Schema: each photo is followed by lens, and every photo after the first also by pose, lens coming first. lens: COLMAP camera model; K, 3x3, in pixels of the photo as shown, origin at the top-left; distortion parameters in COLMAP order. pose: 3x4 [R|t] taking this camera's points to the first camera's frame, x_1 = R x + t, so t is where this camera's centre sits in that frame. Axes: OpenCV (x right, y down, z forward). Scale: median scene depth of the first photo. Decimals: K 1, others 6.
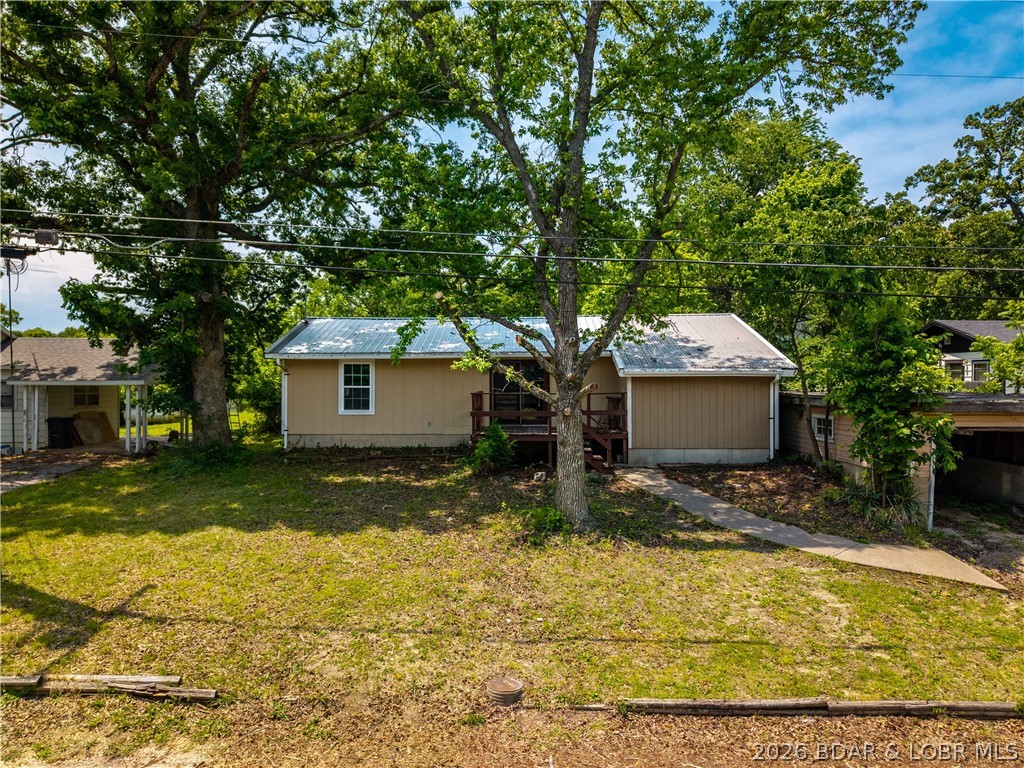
lens RADIAL K [[701.7, 0, 512.0], [0, 701.7, 384.0], [0, 0, 1]] dist [0.003102, 0.000861]
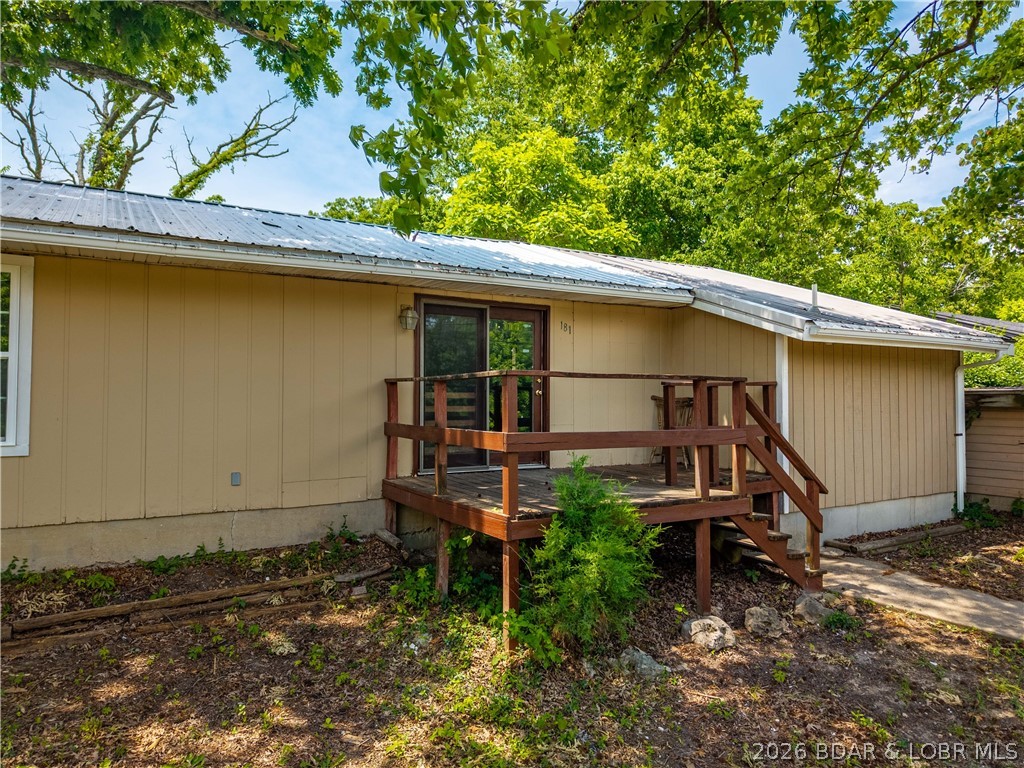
lens RADIAL K [[701.7, 0, 512.0], [0, 701.7, 384.0], [0, 0, 1]] dist [0.003102, 0.000861]
pose [[0.865416, 0.014872, 0.500834, -0.182782], [0.014602, 0.998386, -0.054878, 0.036058], [-0.500842, 0.054806, 0.863802, 0.710354]]
